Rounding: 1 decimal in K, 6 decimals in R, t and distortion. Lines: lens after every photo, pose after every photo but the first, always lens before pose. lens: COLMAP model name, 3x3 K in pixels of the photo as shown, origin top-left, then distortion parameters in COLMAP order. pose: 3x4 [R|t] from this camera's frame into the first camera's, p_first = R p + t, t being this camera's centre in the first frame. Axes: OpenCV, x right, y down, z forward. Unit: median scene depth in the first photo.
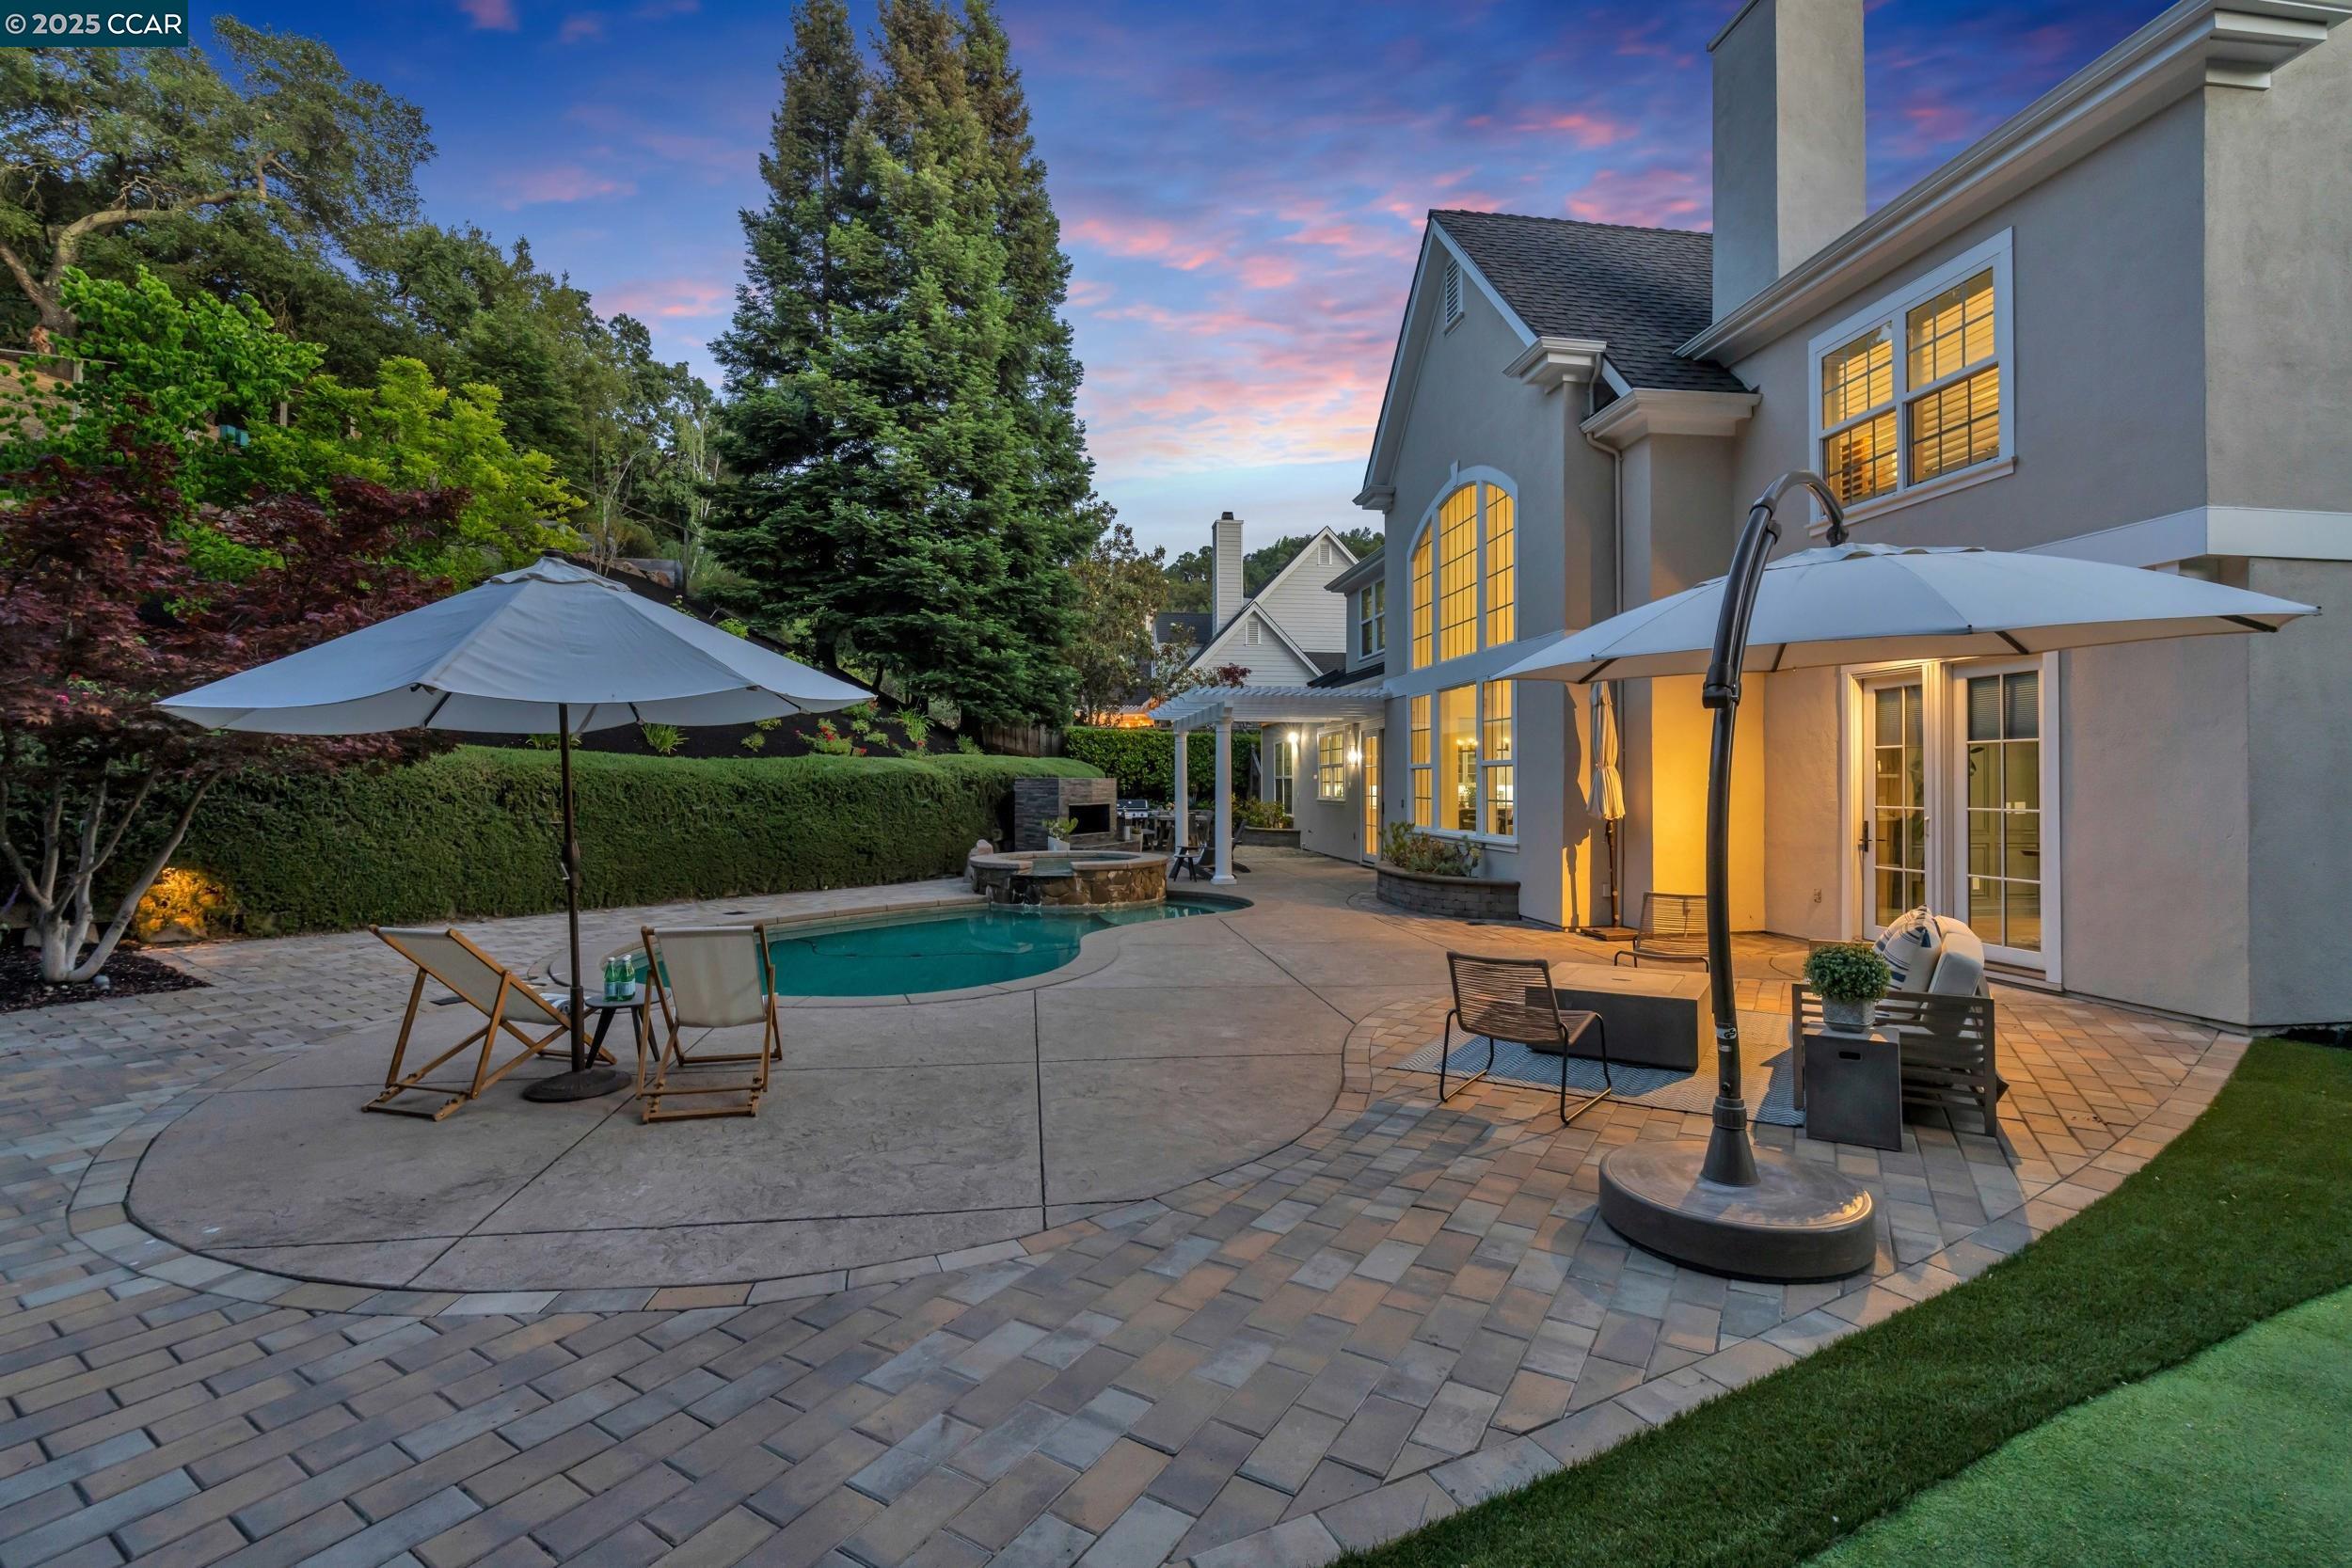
lens RADIAL K [[1054.4, 0, 1184.7], [0, 1054.4, 784.2], [0, 0, 1]] dist [-0.001565, -0.000151]
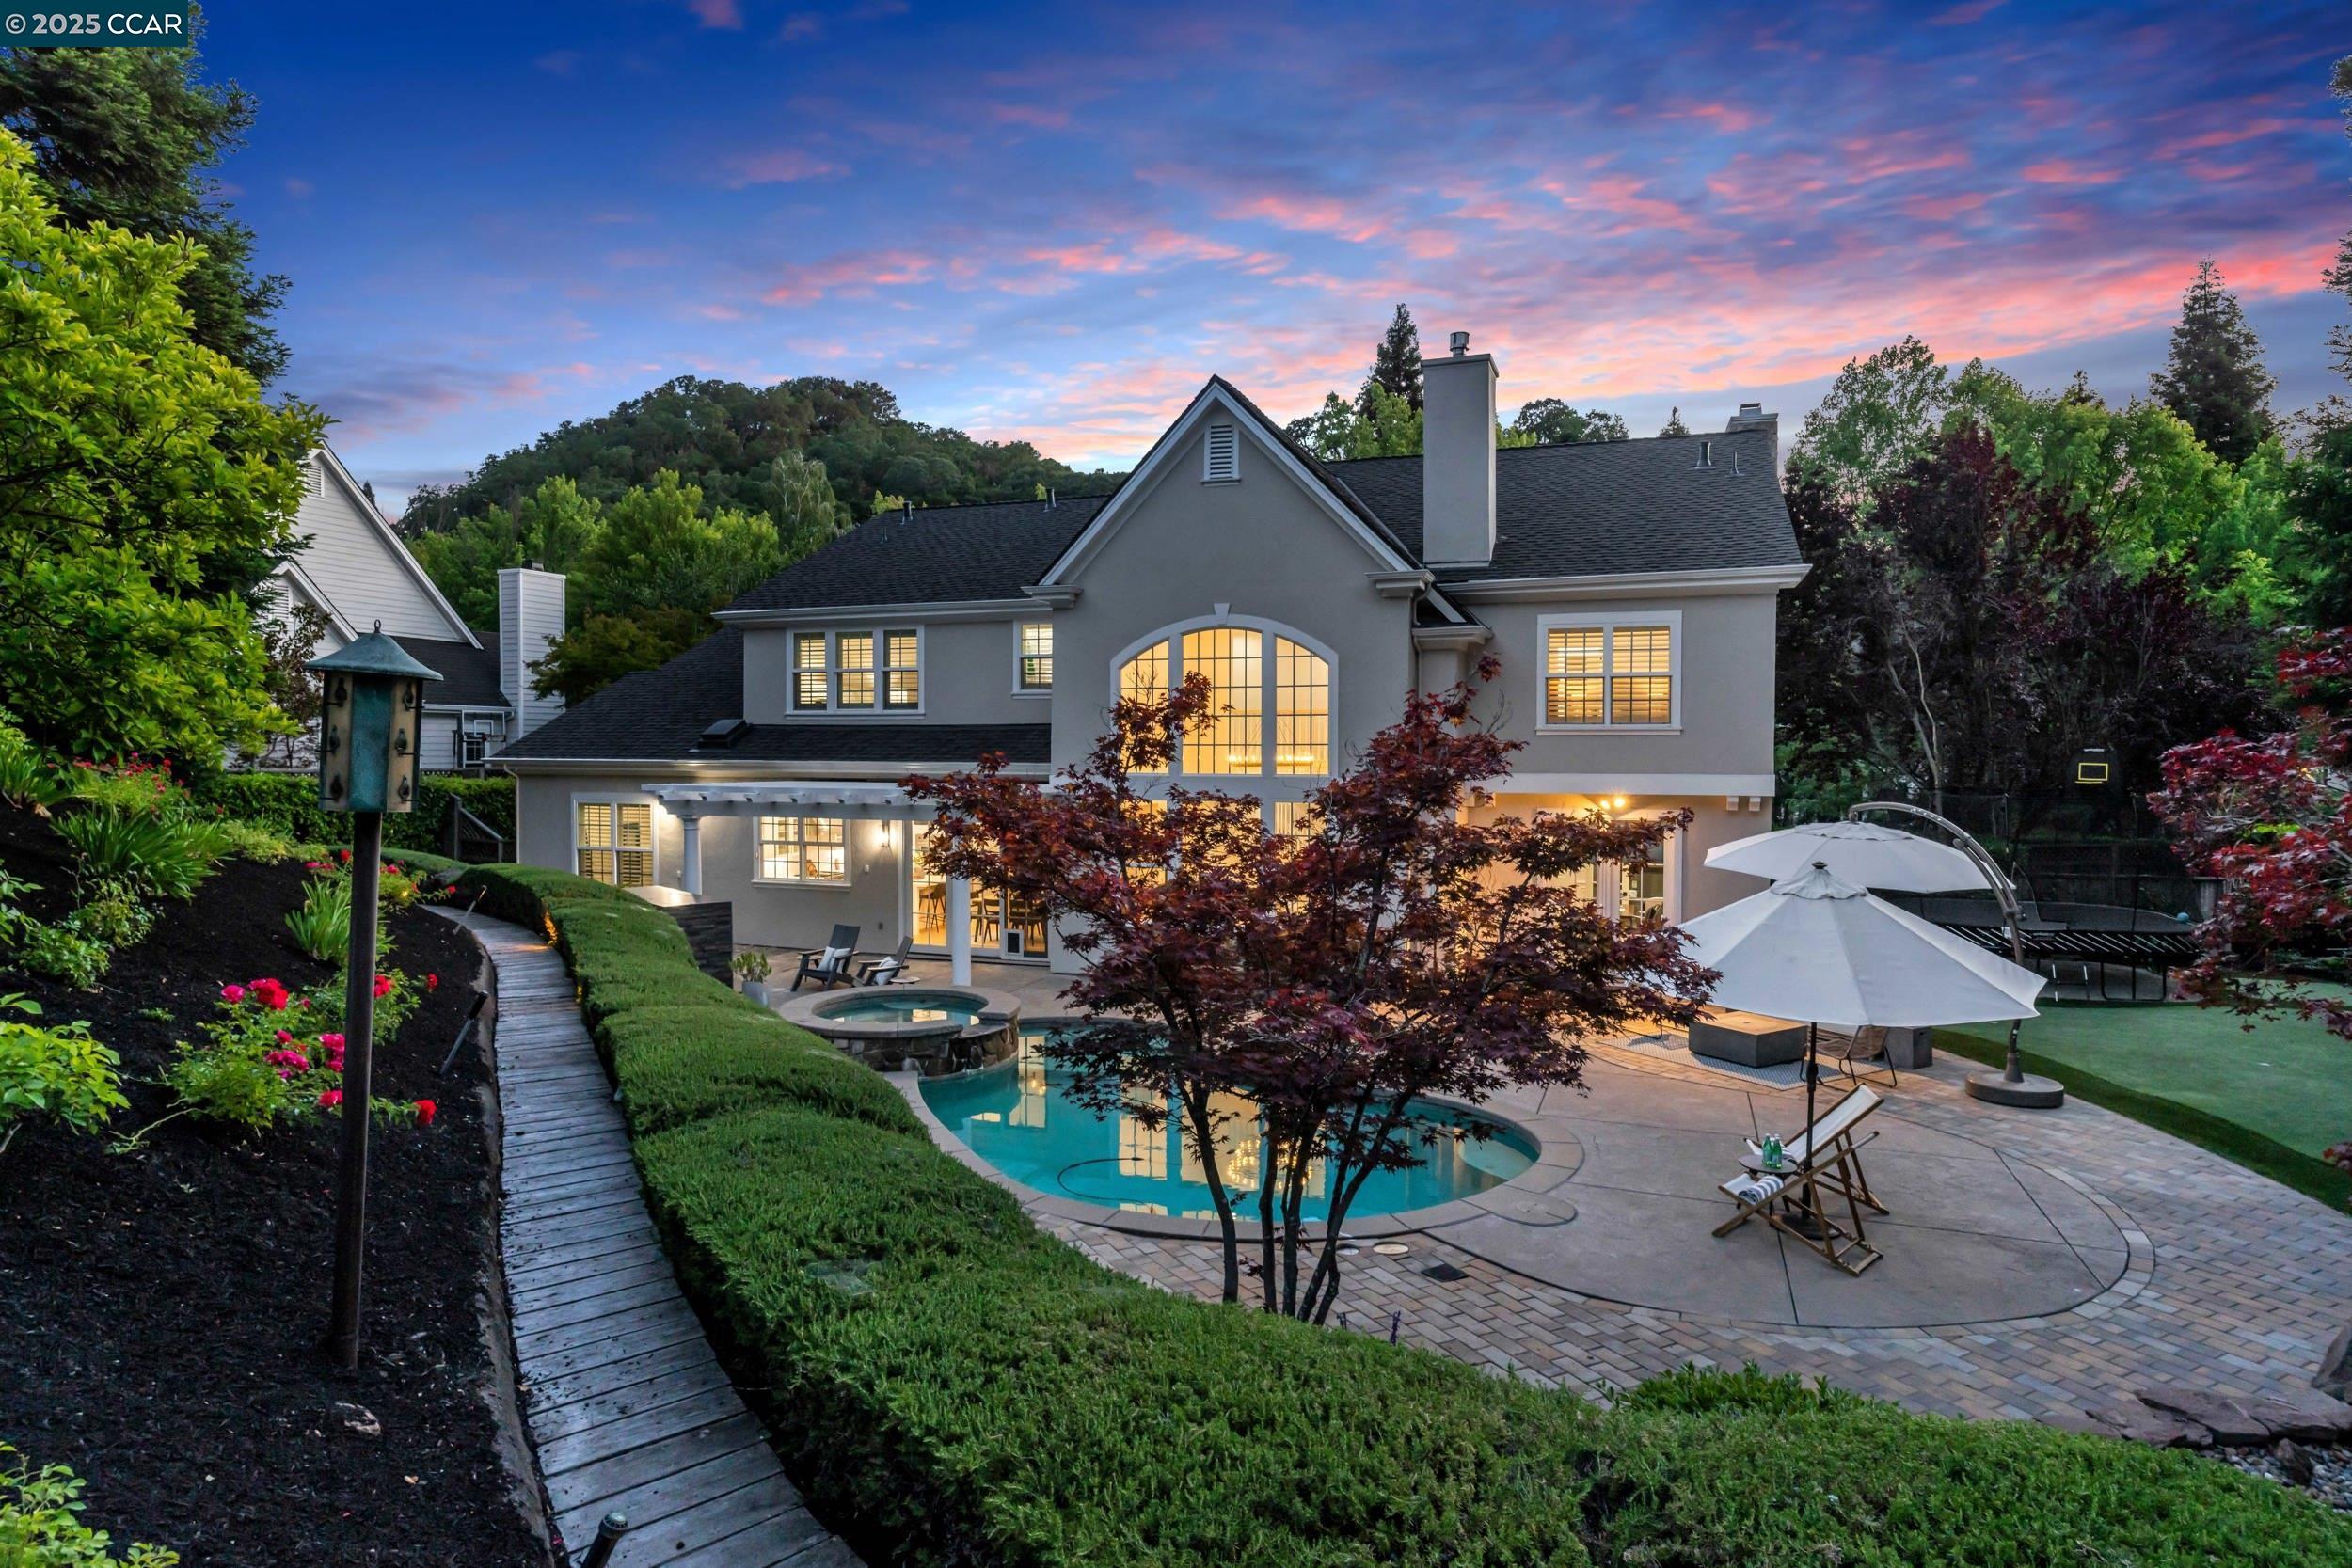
lens RADIAL K [[1333.0, 0, 1182.5], [0, 1333.0, 773.9], [0, 0, 1]] dist [-0.001951, -0.000363]
pose [[0.468386, -0.021340, 0.883266, -1.162228], [-0.004030, 0.999646, 0.026288, -0.176068], [-0.883515, -0.015872, 0.468135, 0.401469]]
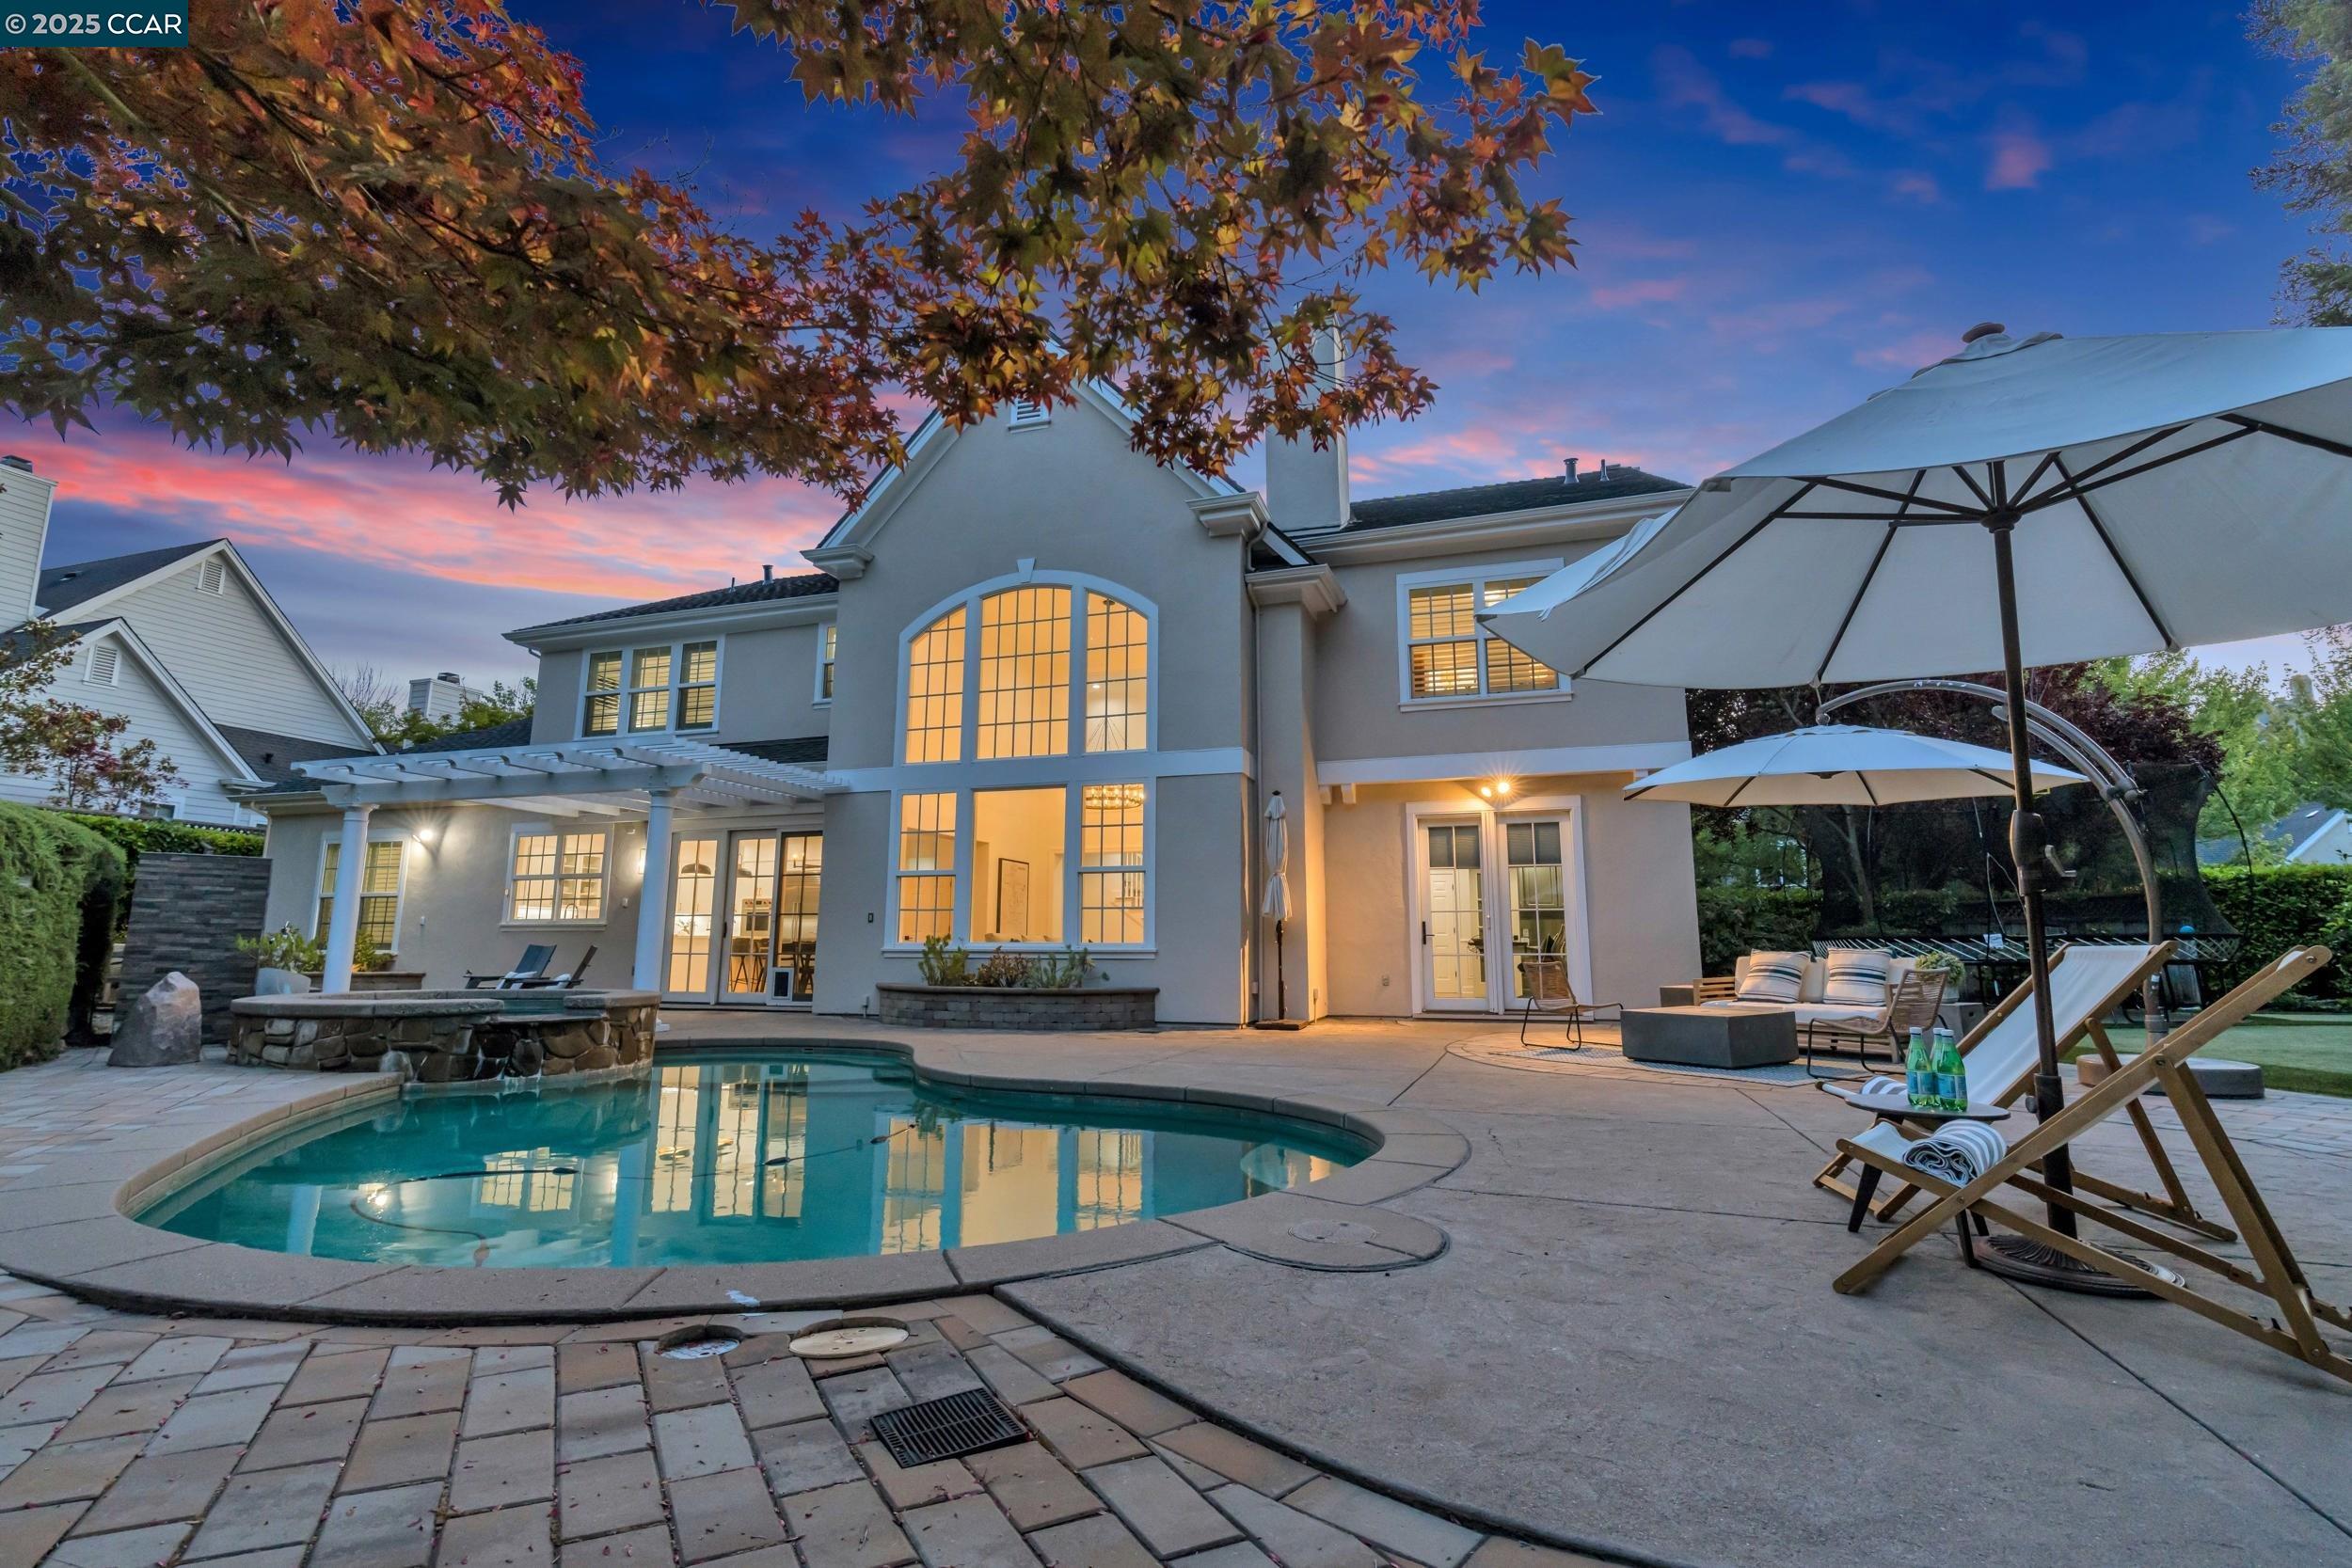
lens RADIAL K [[1054.4, 0, 1184.7], [0, 1054.4, 784.2], [0, 0, 1]] dist [-0.001565, -0.000151]
pose [[0.444204, 0.140165, 0.884894, -0.567246], [-0.002094, 0.987846, -0.155421, 0.056025], [-0.895923, 0.067186, 0.439098, 0.510714]]
